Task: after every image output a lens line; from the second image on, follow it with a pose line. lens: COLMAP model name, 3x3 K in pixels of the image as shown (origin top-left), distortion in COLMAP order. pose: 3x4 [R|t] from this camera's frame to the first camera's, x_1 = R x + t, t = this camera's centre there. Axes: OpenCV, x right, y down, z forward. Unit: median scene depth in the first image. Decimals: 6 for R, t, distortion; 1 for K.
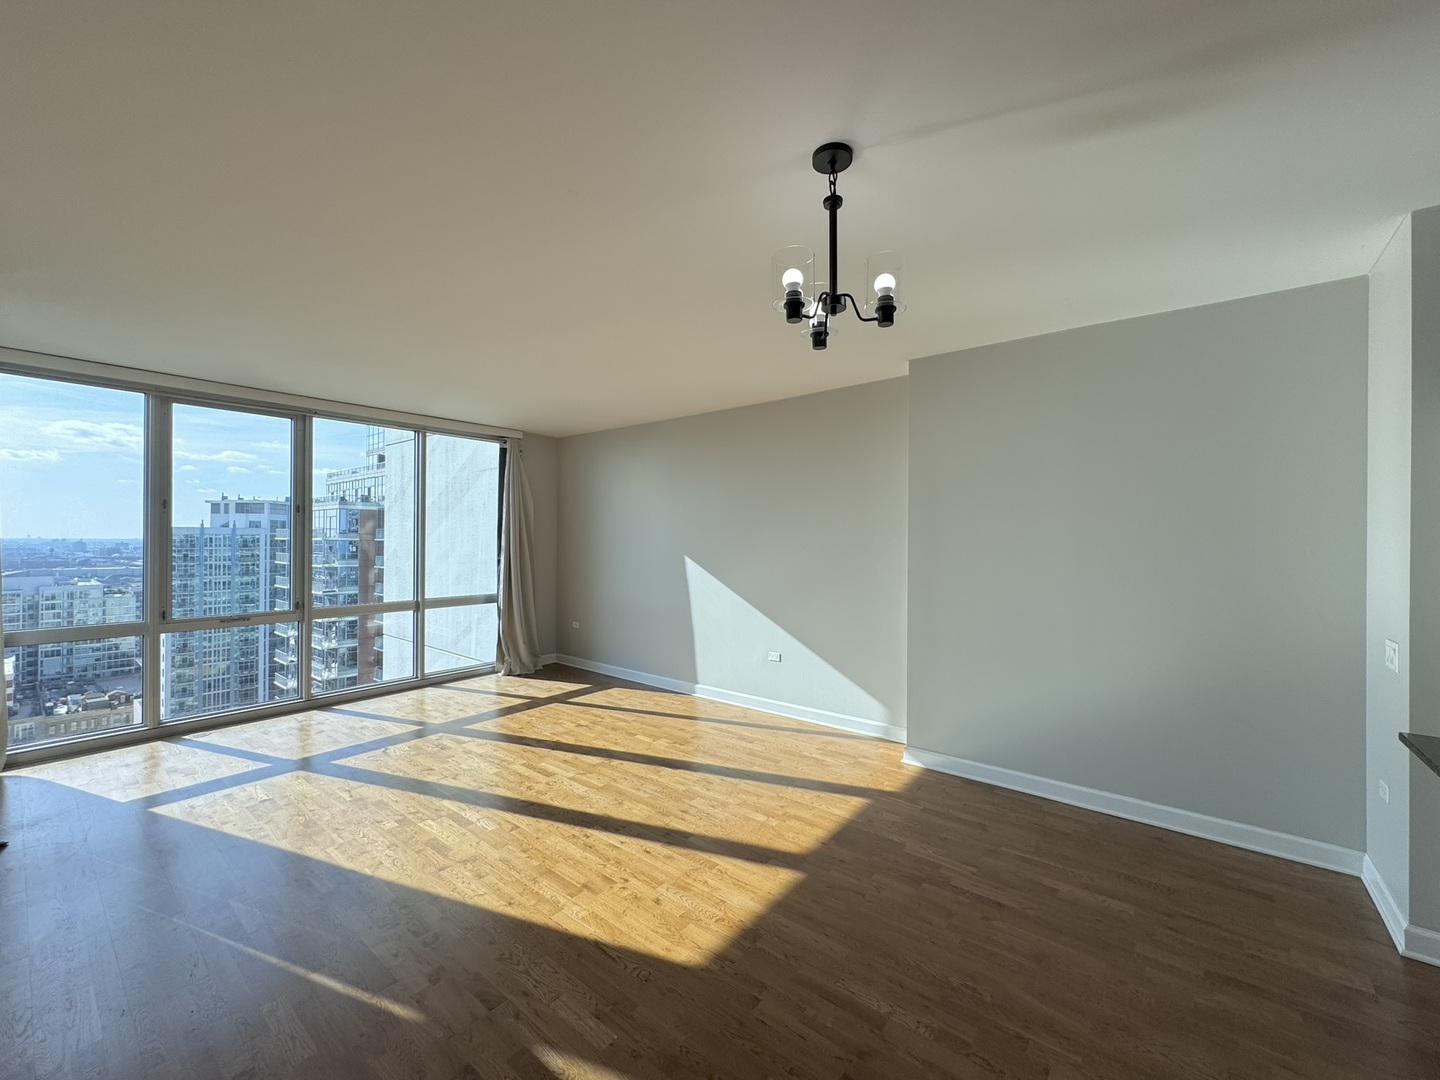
lens RADIAL K [[575.0, 0, 713.4], [0, 575.0, 536.0], [0, 0, 1]] dist [0.000471, -0.000019]
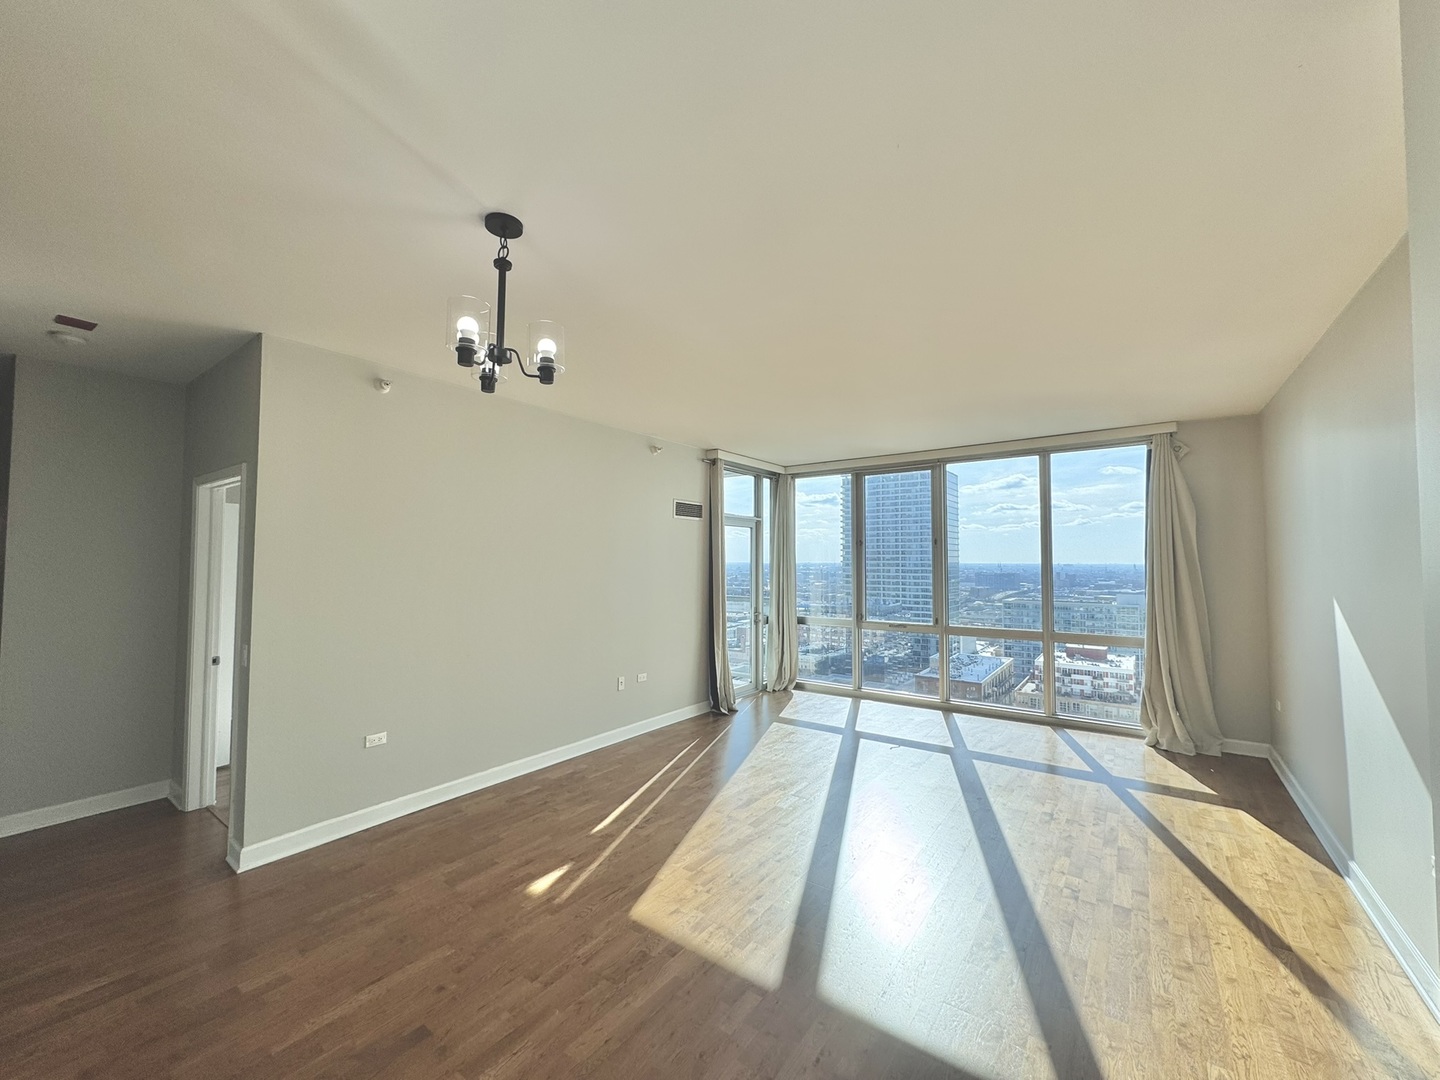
lens RADIAL K [[566.9, 0, 728.6], [0, 566.9, 538.4], [0, 0, 1]] dist [0.000260, 0.000085]
pose [[0.057346, -0.045157, -0.997333, 0.318685], [0.004498, 0.998978, -0.044973, -0.001079], [0.998344, -0.001907, 0.057490, 0.338072]]
